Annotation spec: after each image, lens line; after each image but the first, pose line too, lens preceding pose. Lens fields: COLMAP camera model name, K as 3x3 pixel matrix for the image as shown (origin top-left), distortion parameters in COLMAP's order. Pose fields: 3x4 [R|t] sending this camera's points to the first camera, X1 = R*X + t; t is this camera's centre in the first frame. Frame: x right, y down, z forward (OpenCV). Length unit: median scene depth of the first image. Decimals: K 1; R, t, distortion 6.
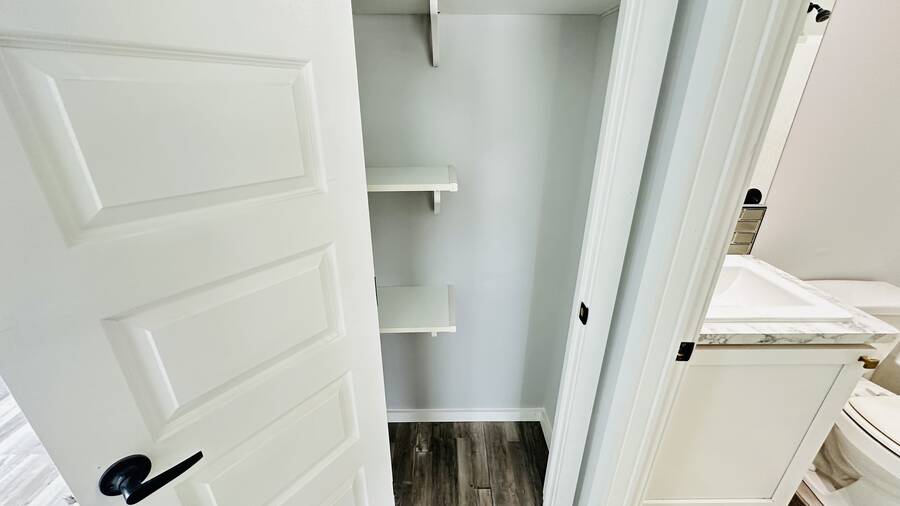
lens RADIAL K [[358.2, 0, 454.0], [0, 358.2, 253.3], [0, 0, 1]] dist [-0.002224, 0.001035]
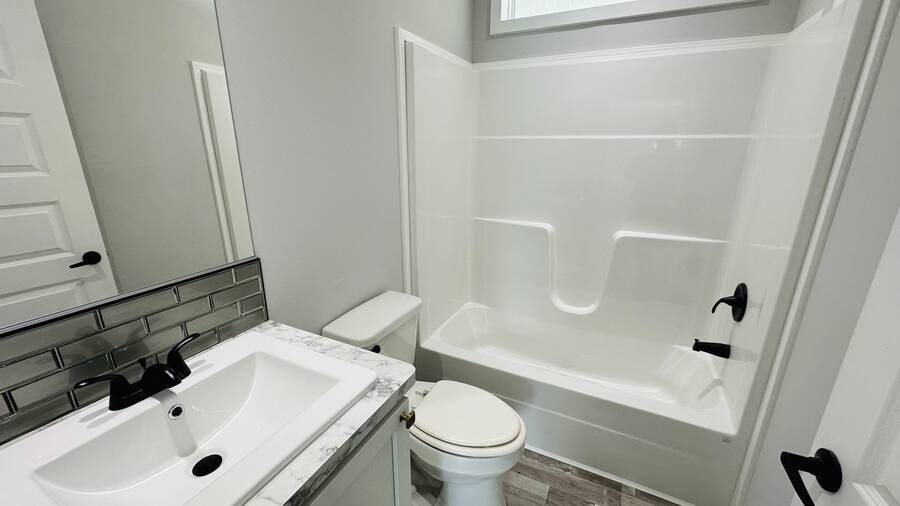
lens RADIAL K [[358.2, 0, 449.1], [0, 358.2, 251.9], [0, 0, 1]] dist [-0.002224, 0.001035]
pose [[0.458902, -0.257323, 0.850408, 0.525928], [0.348054, 0.932709, 0.094408, -0.093238], [-0.817477, 0.252664, 0.517584, 0.346316]]
